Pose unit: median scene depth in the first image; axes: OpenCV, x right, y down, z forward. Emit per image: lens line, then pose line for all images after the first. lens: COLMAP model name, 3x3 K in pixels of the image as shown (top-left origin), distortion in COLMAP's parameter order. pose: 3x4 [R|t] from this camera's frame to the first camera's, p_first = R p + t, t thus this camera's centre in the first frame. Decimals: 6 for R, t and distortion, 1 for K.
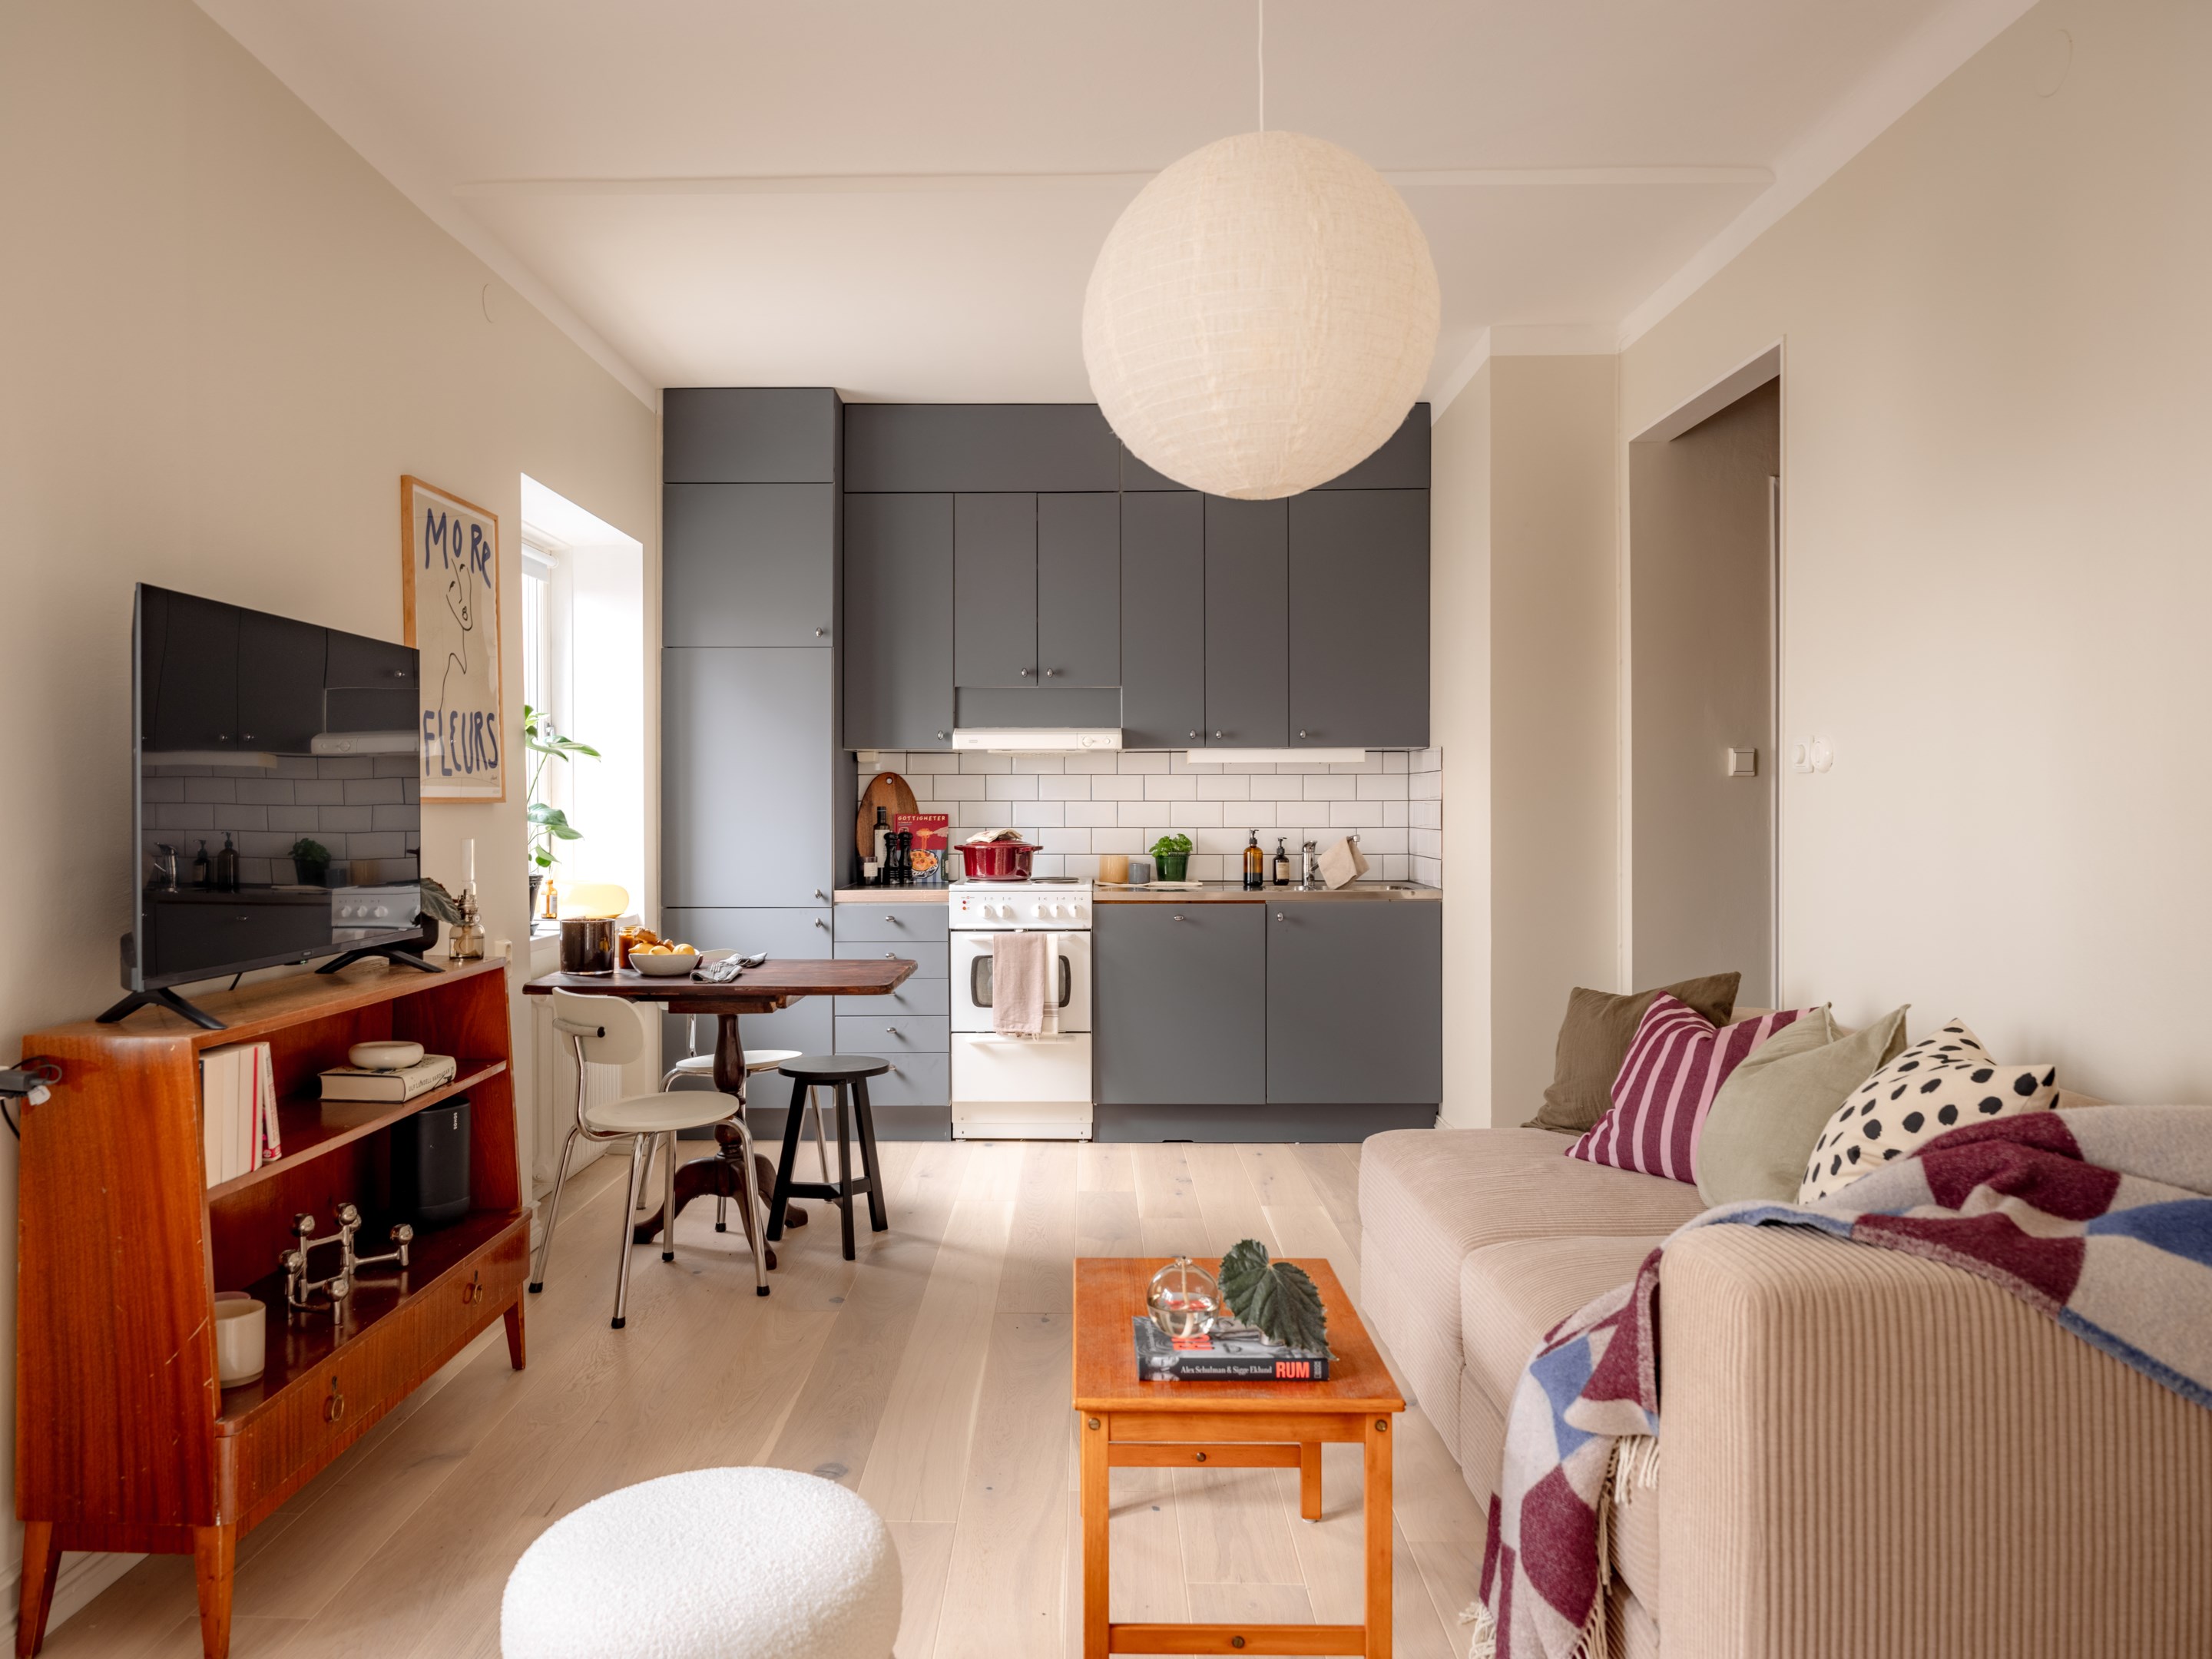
lens RADIAL K [[1646.9, 0, 1045.2], [0, 1646.9, 816.3], [0, 0, 1]] dist [-0.002120, -0.001988]
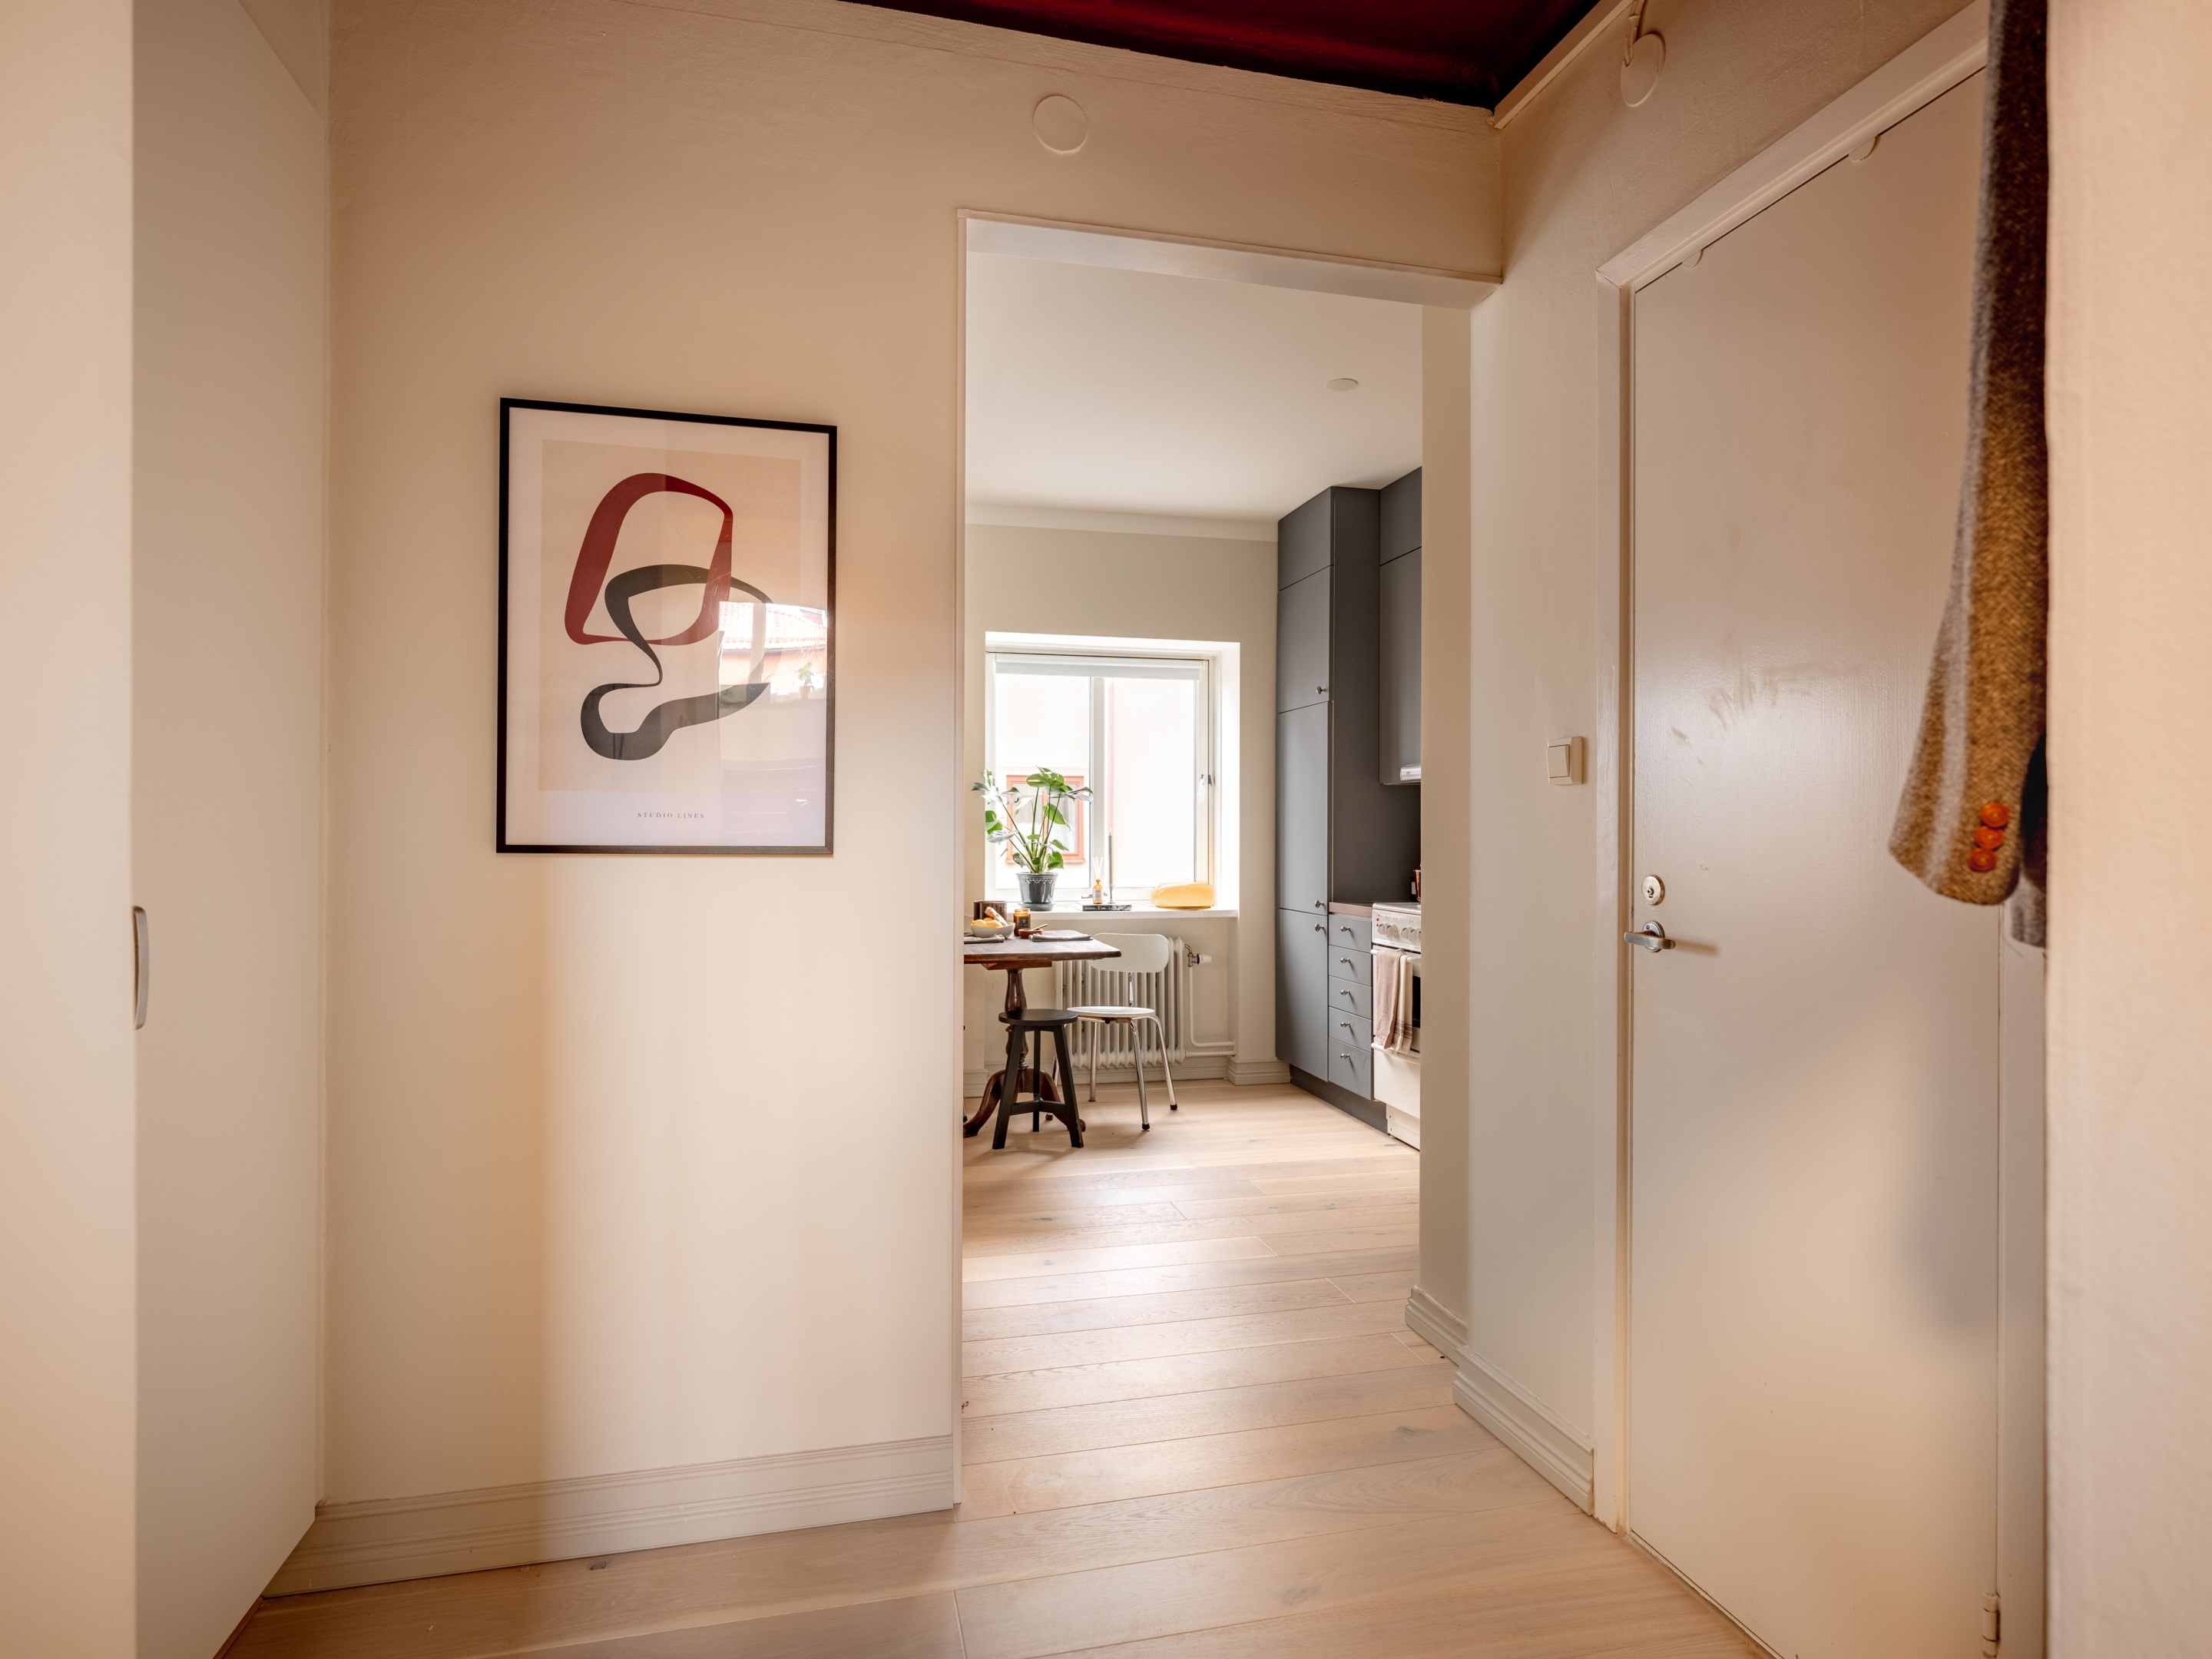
lens RADIAL K [[1206.8, 0, 1106.0], [0, 1206.8, 829.5], [0, 0, 1]] dist [0.035712, 0.000008]
pose [[0.255023, -0.001232, -0.966934, 0.880810], [-0.008791, 0.999955, -0.003592, -0.004295], [0.966895, 0.009416, 0.255000, 0.788006]]
